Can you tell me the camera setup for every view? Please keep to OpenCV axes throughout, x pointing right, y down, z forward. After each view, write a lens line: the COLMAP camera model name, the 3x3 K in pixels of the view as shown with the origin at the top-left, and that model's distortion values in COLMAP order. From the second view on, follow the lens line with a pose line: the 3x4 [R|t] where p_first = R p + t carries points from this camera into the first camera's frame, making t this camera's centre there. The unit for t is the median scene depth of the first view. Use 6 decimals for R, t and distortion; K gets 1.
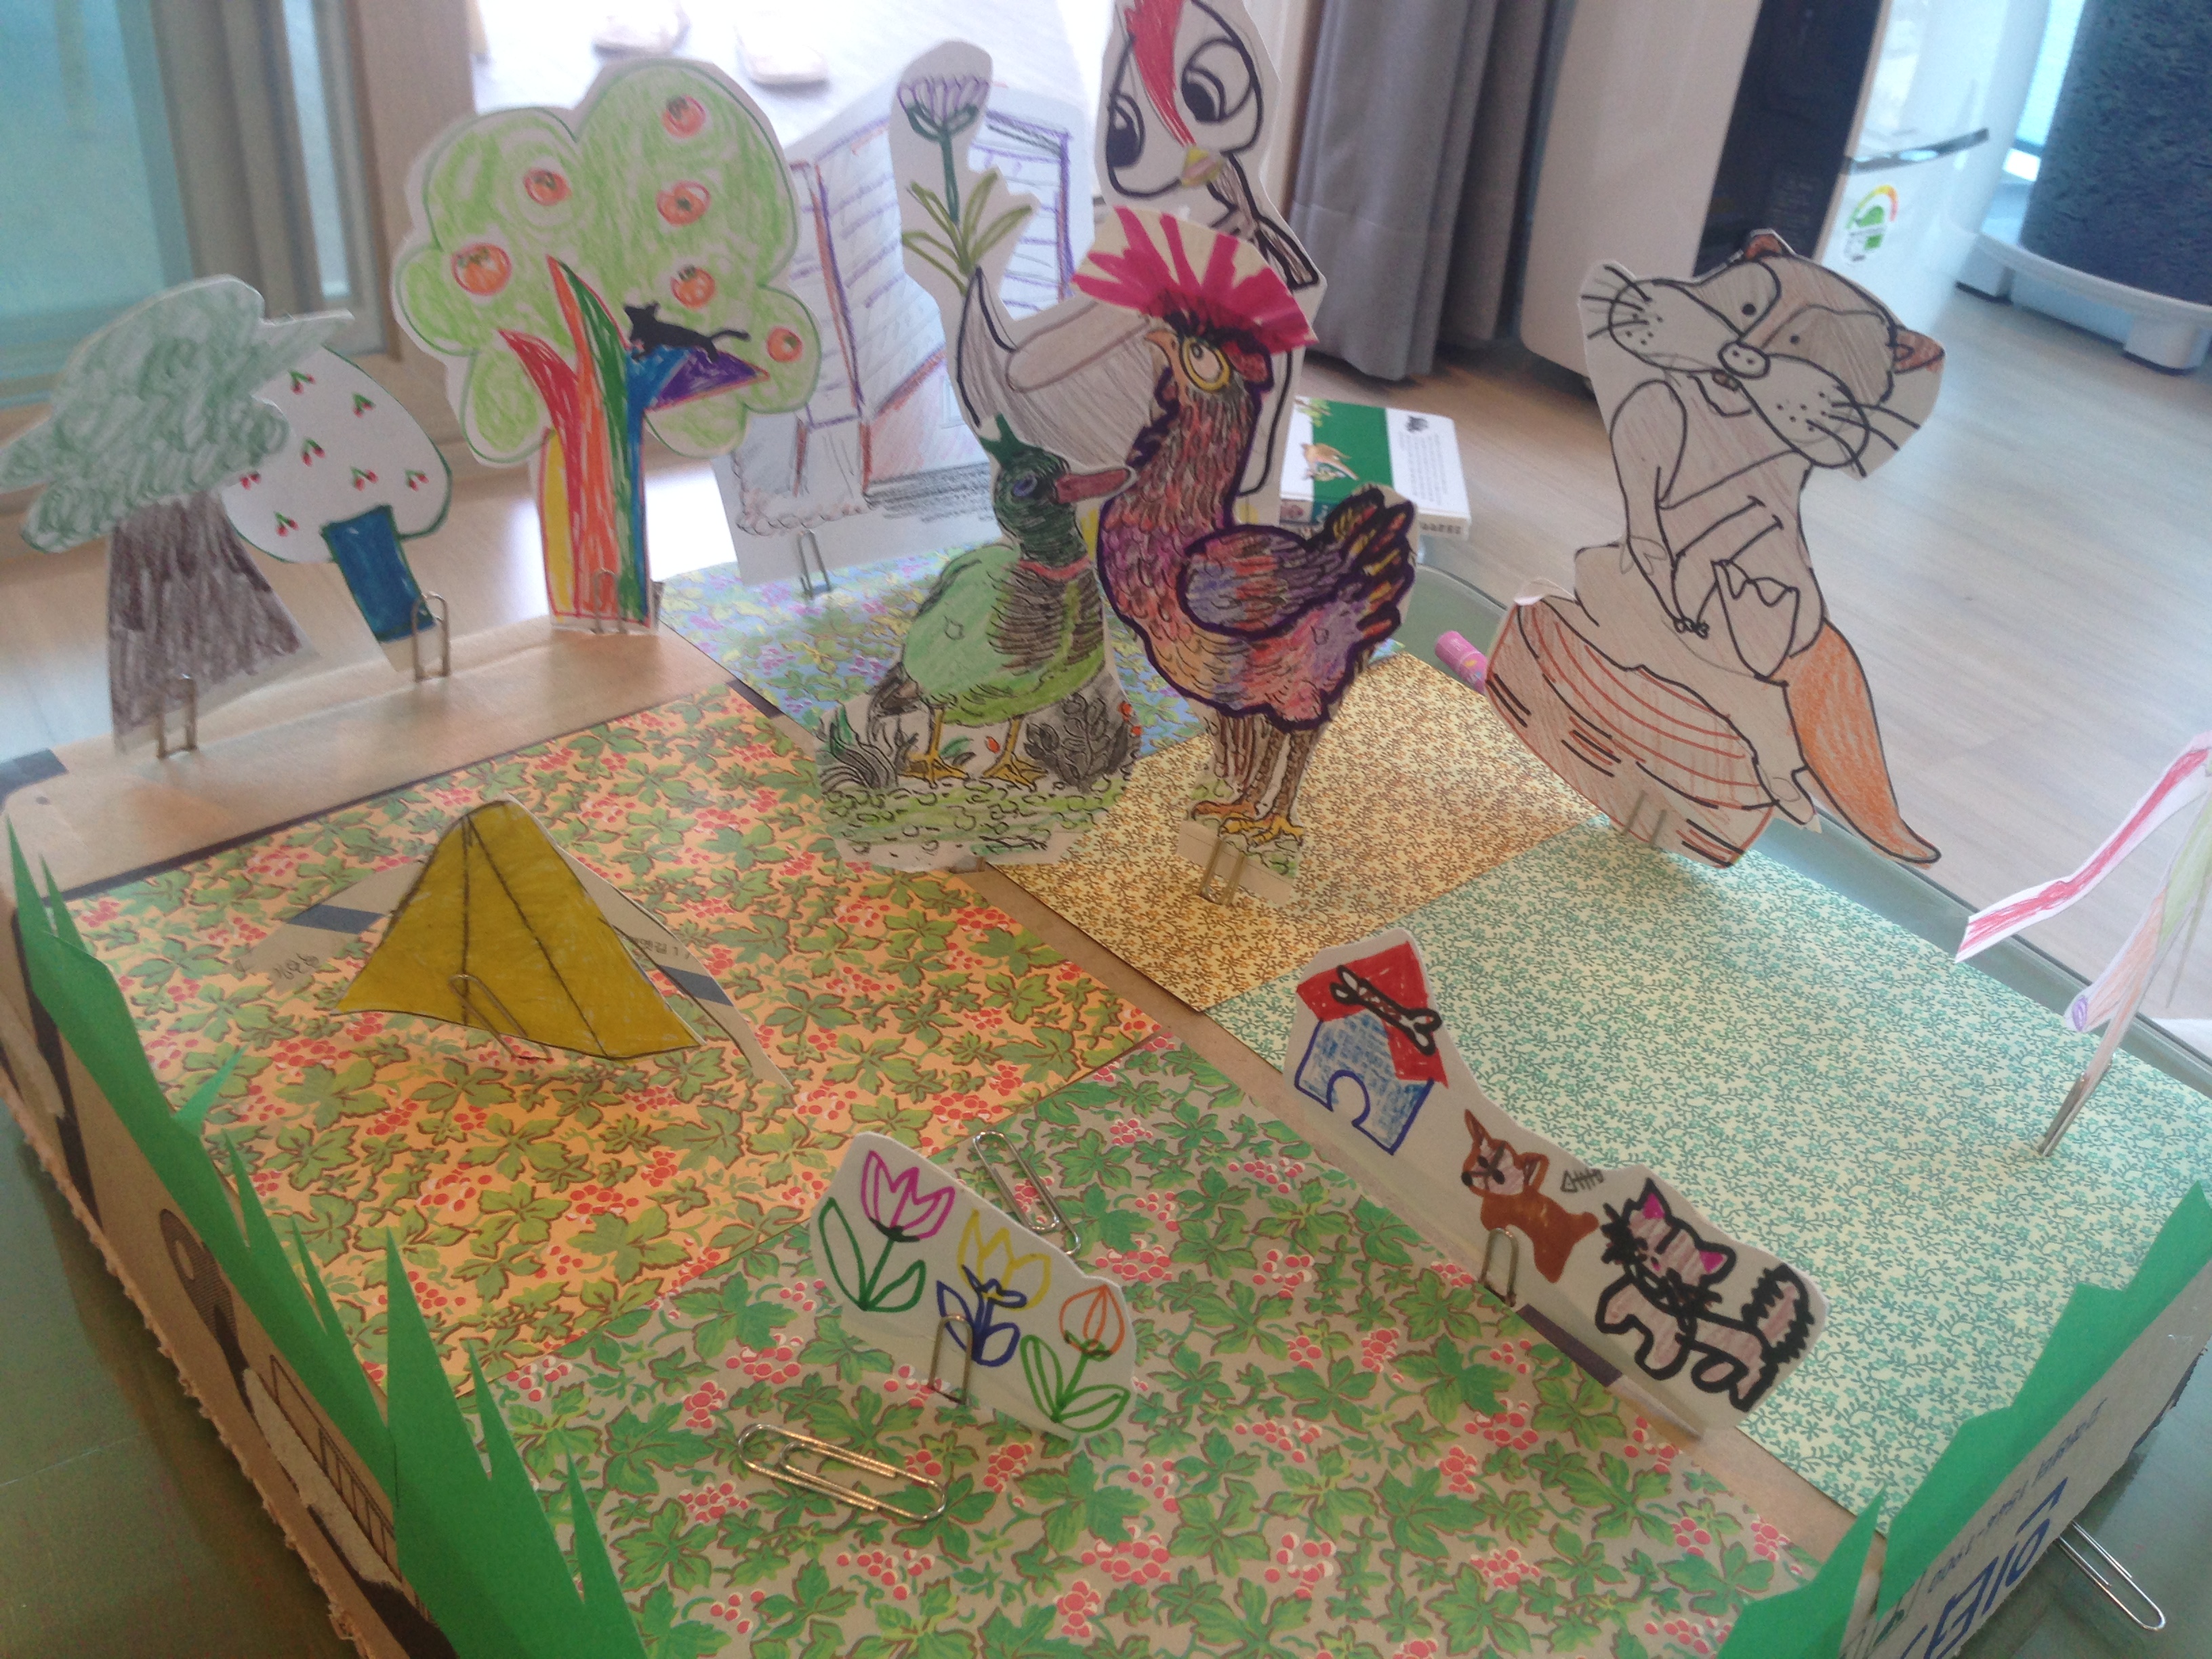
lens RADIAL K [[2057.4, 0, 1102.1], [0, 2057.4, 869.0], [0, 0, 1]] dist [0.062576, 0.007330]
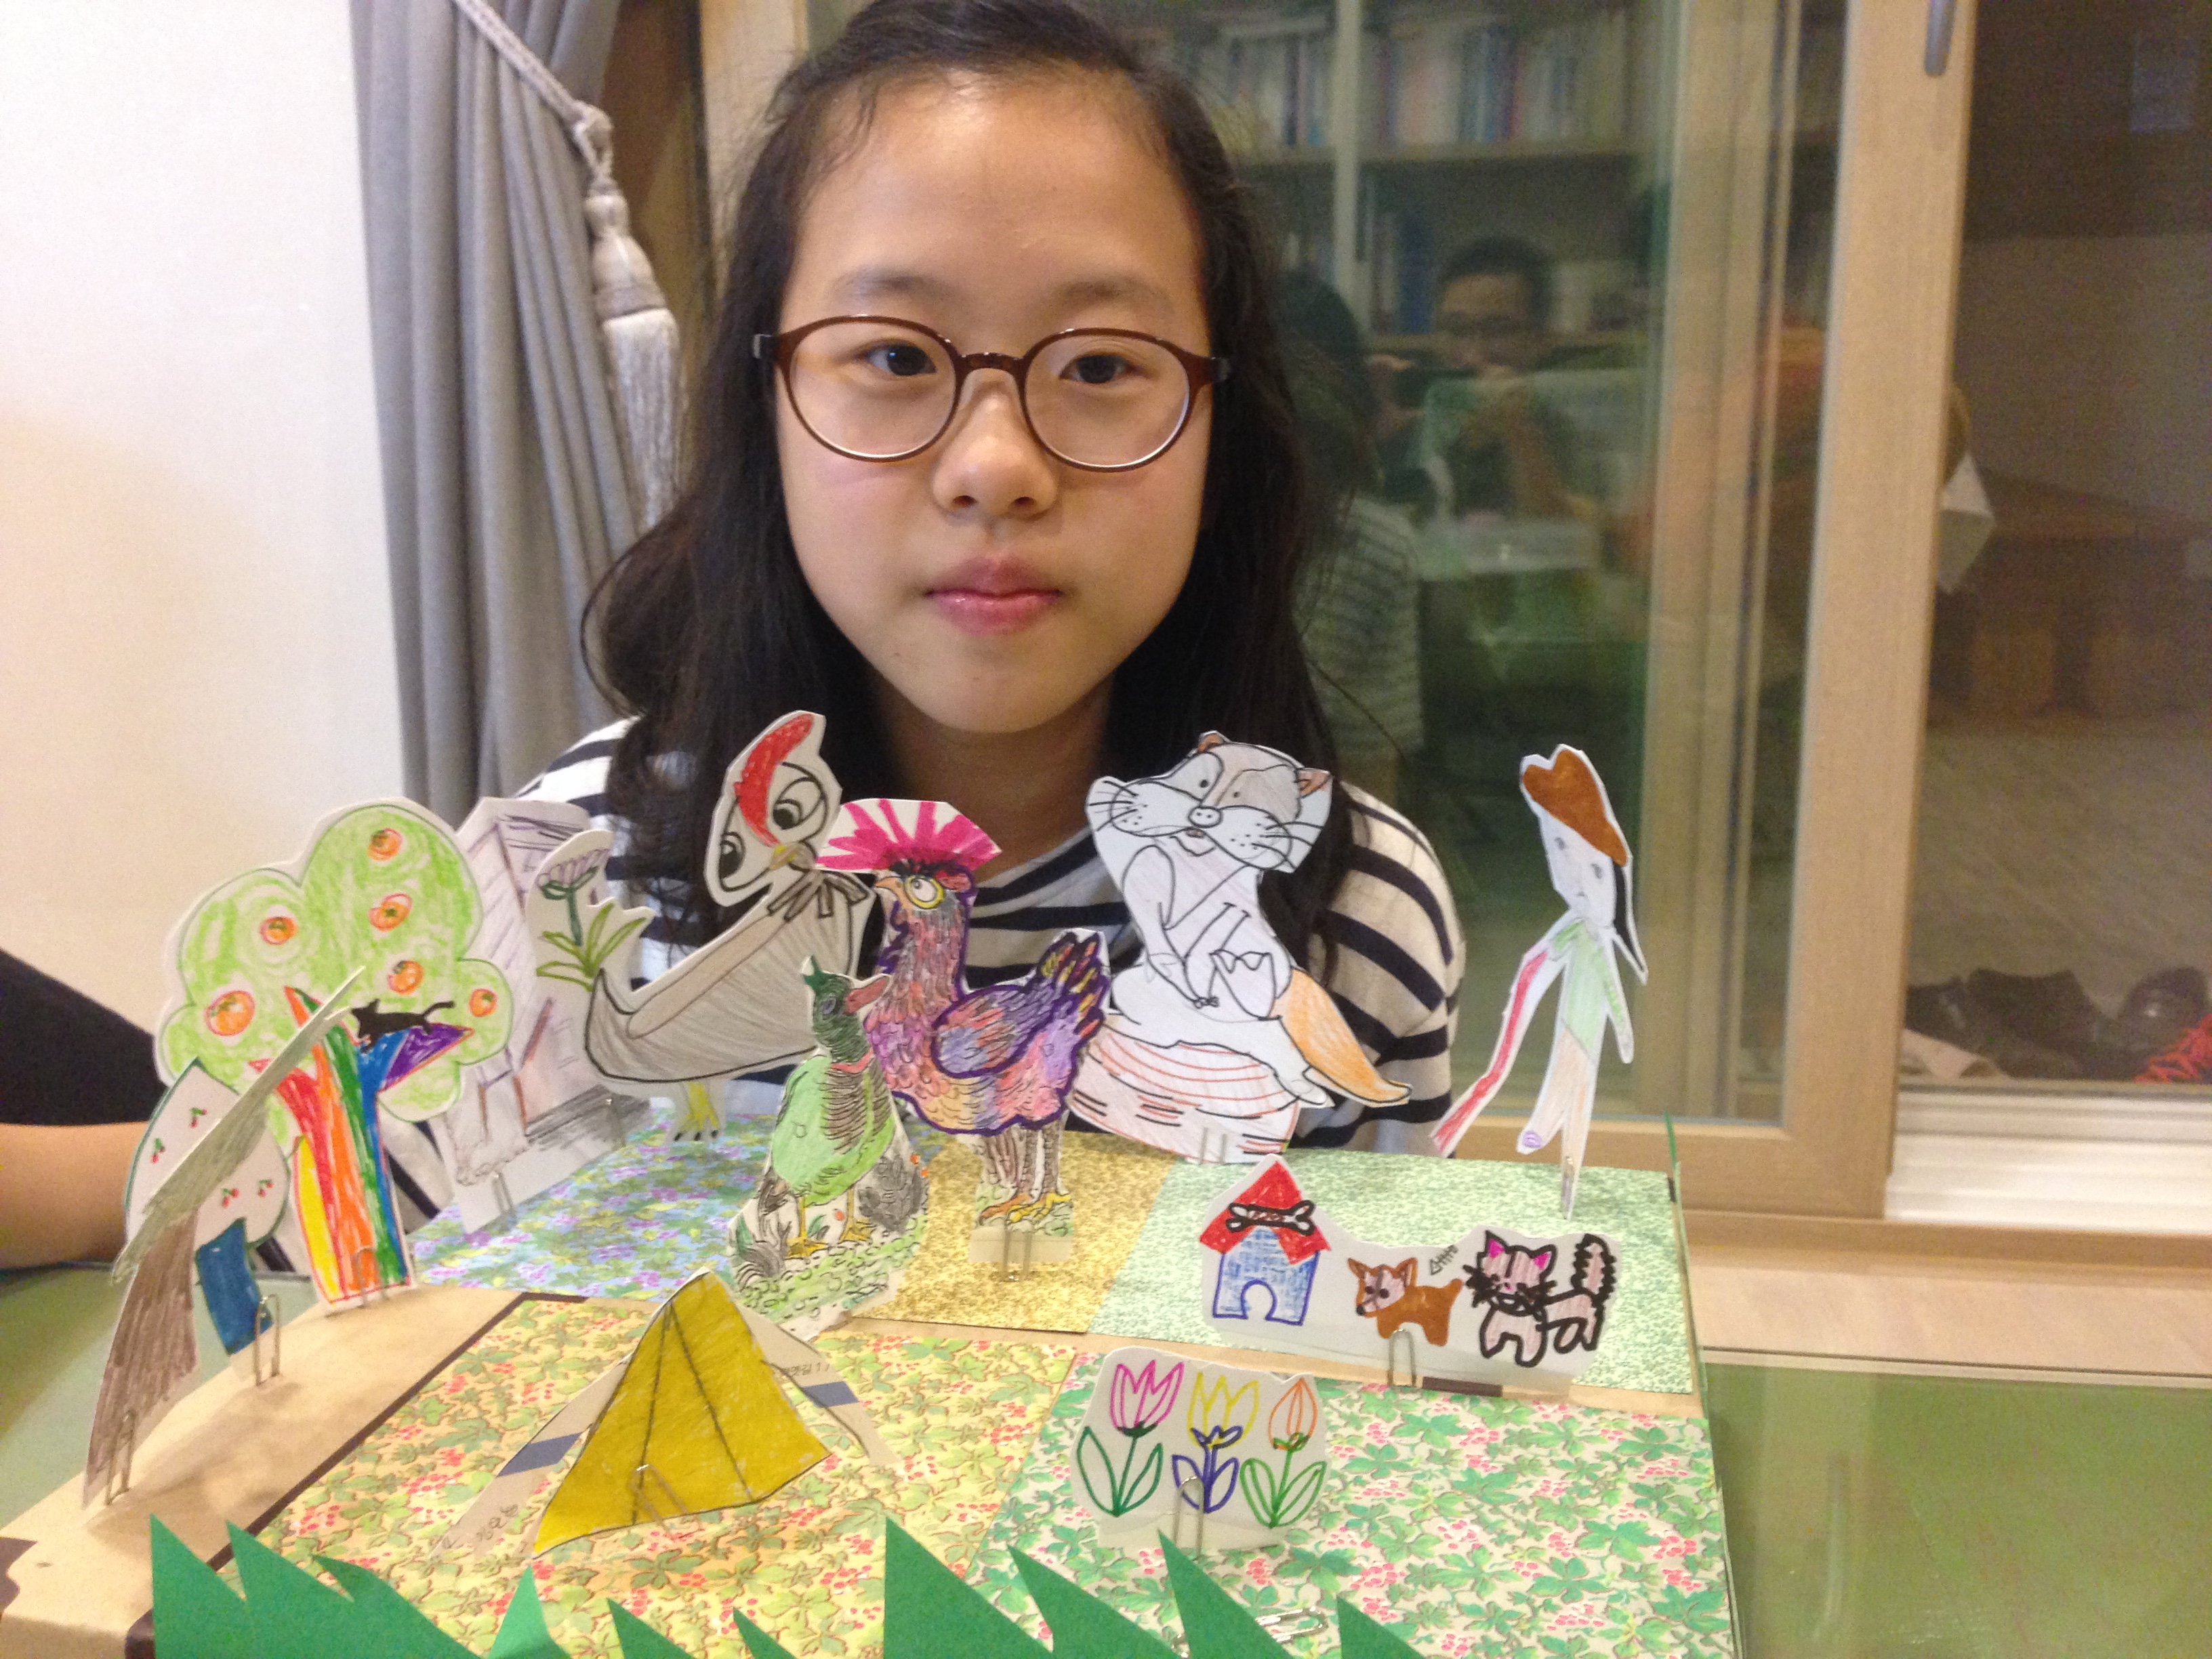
lens RADIAL K [[2005.9, 0, 1116.7], [0, 2005.9, 876.7], [0, 0, 1]] dist [0.095346, 0.000780]
pose [[0.804866, -0.227538, 0.548103, -0.579320], [0.404107, 0.886507, -0.225393, 0.110504], [-0.434612, 0.402903, 0.805470, -0.178518]]
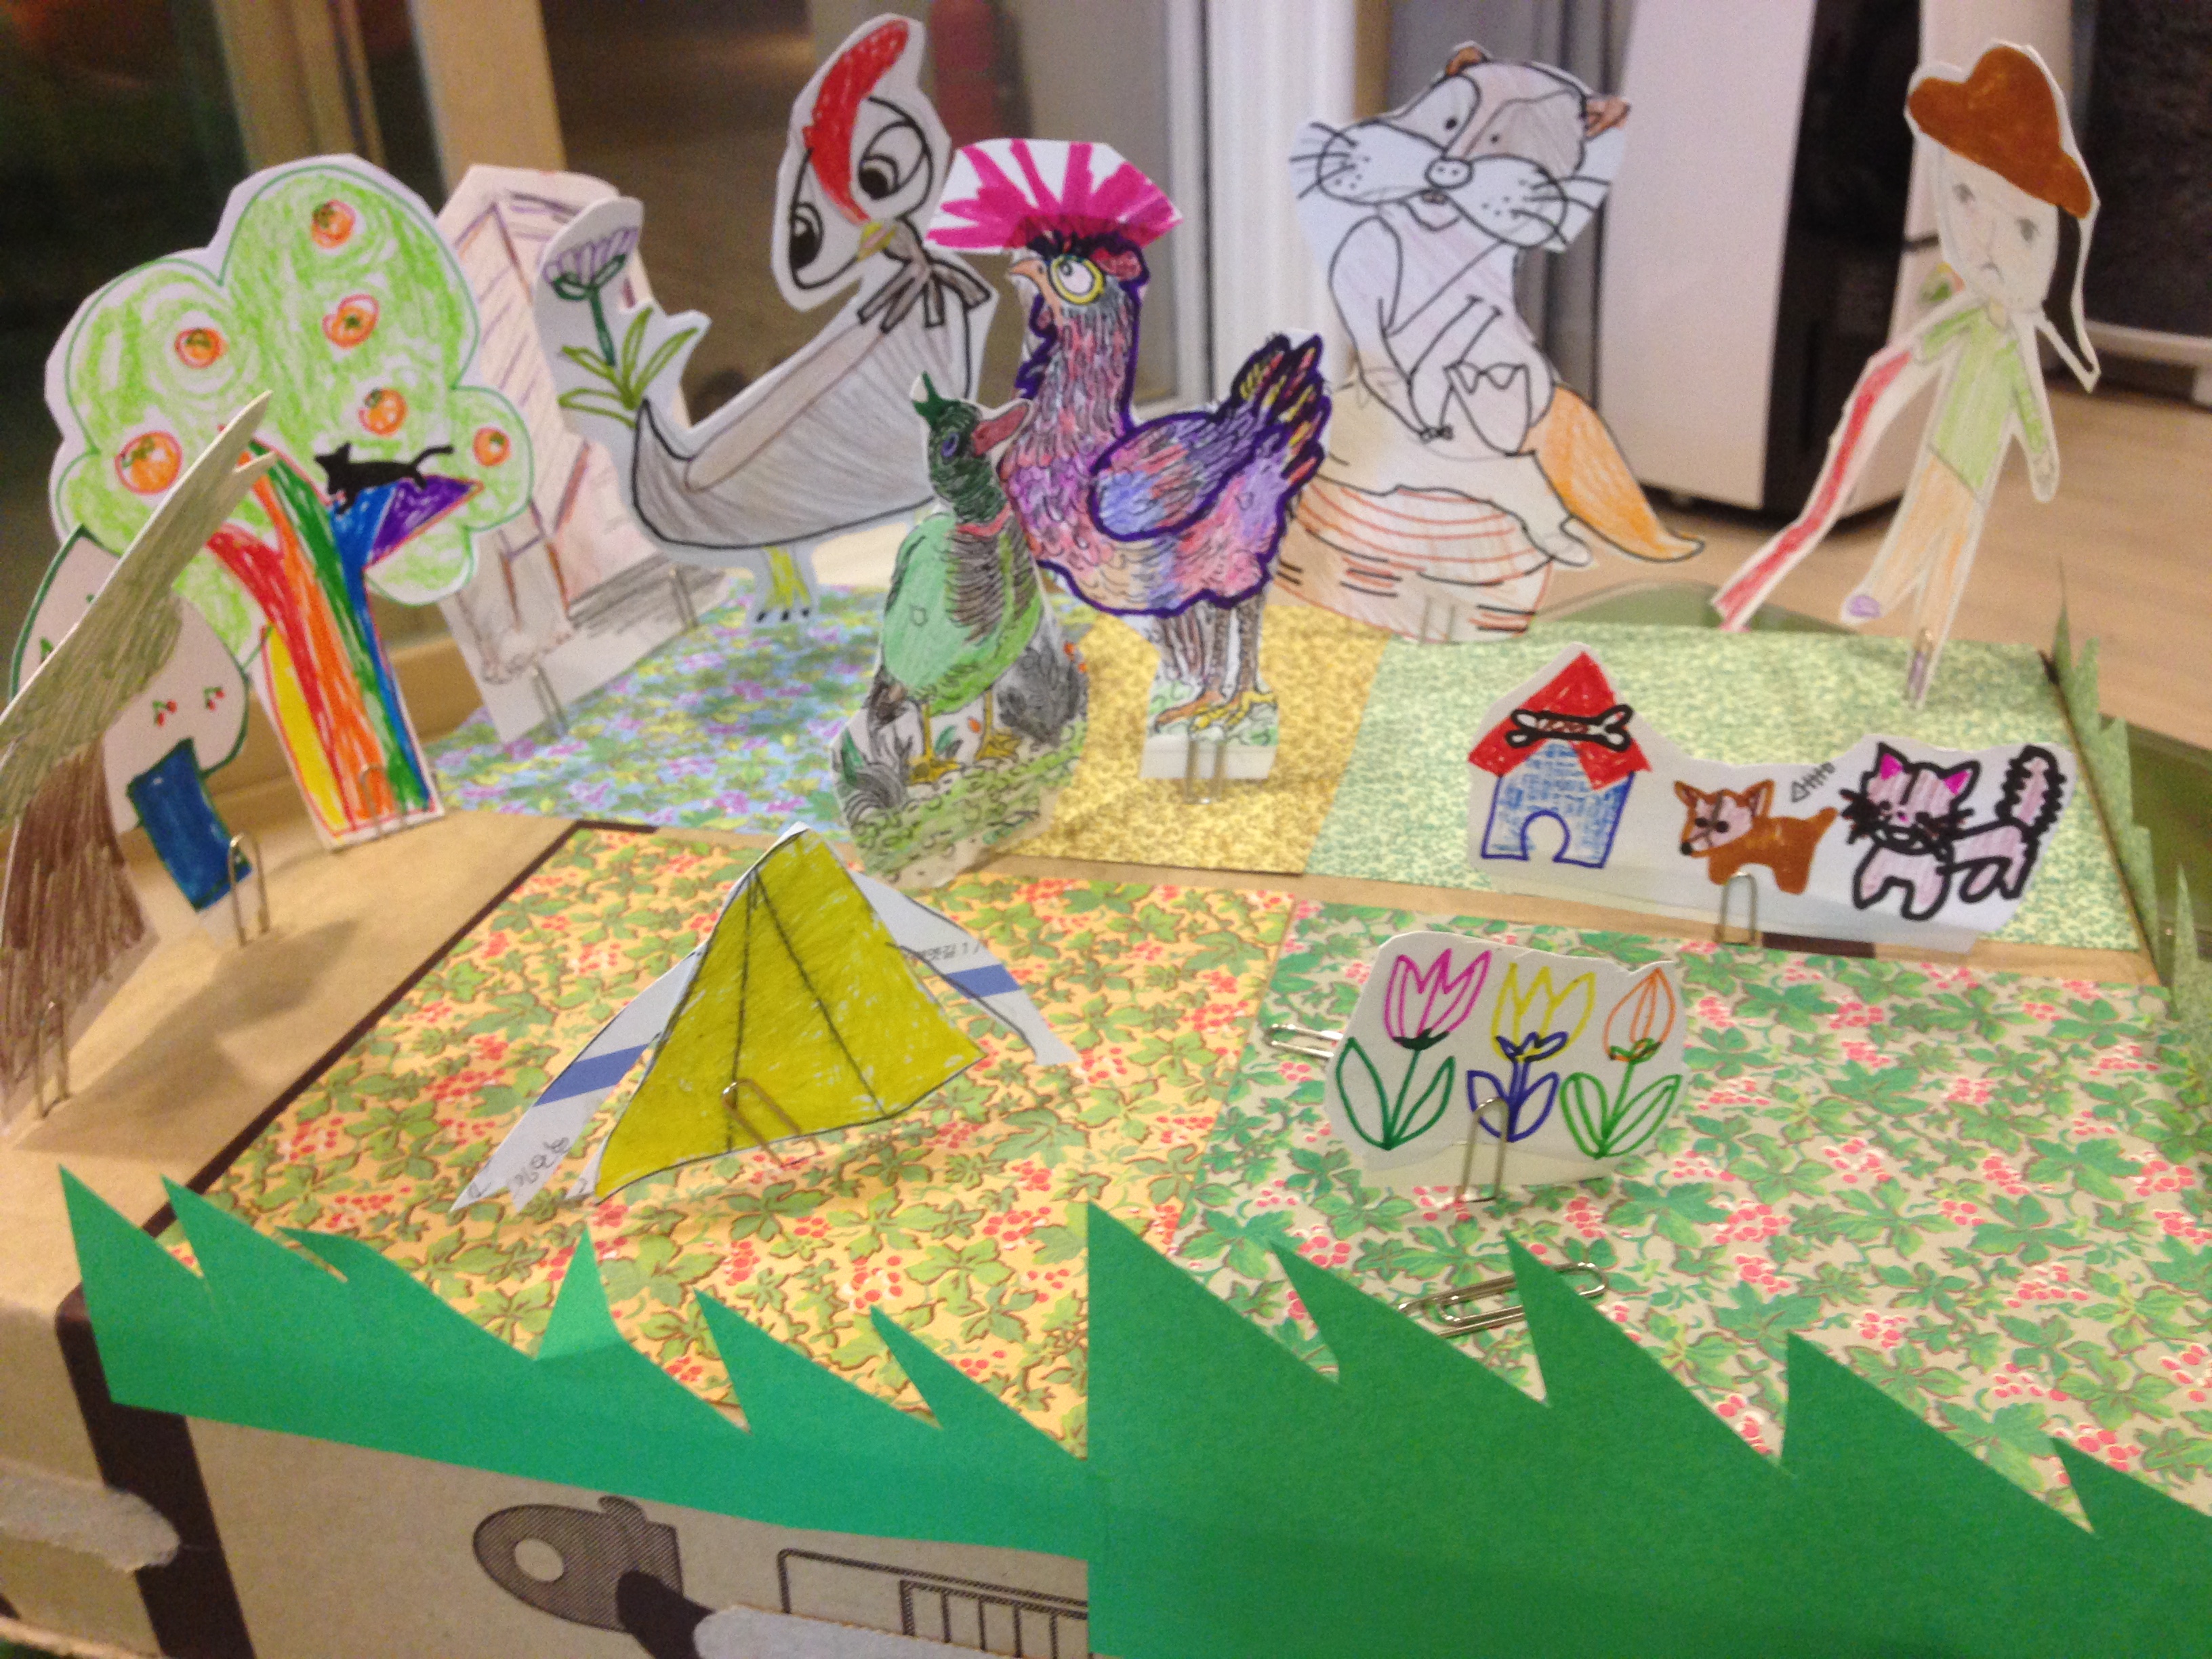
lens RADIAL K [[2074.6, 0, 1134.0], [0, 2074.6, 795.4], [0, 0, 1]] dist [0.046390, 0.009075]
pose [[0.821307, -0.353816, 0.447515, -0.460330], [0.412065, 0.910425, -0.036444, 0.037867], [-0.394534, 0.214337, 0.893534, 0.110319]]
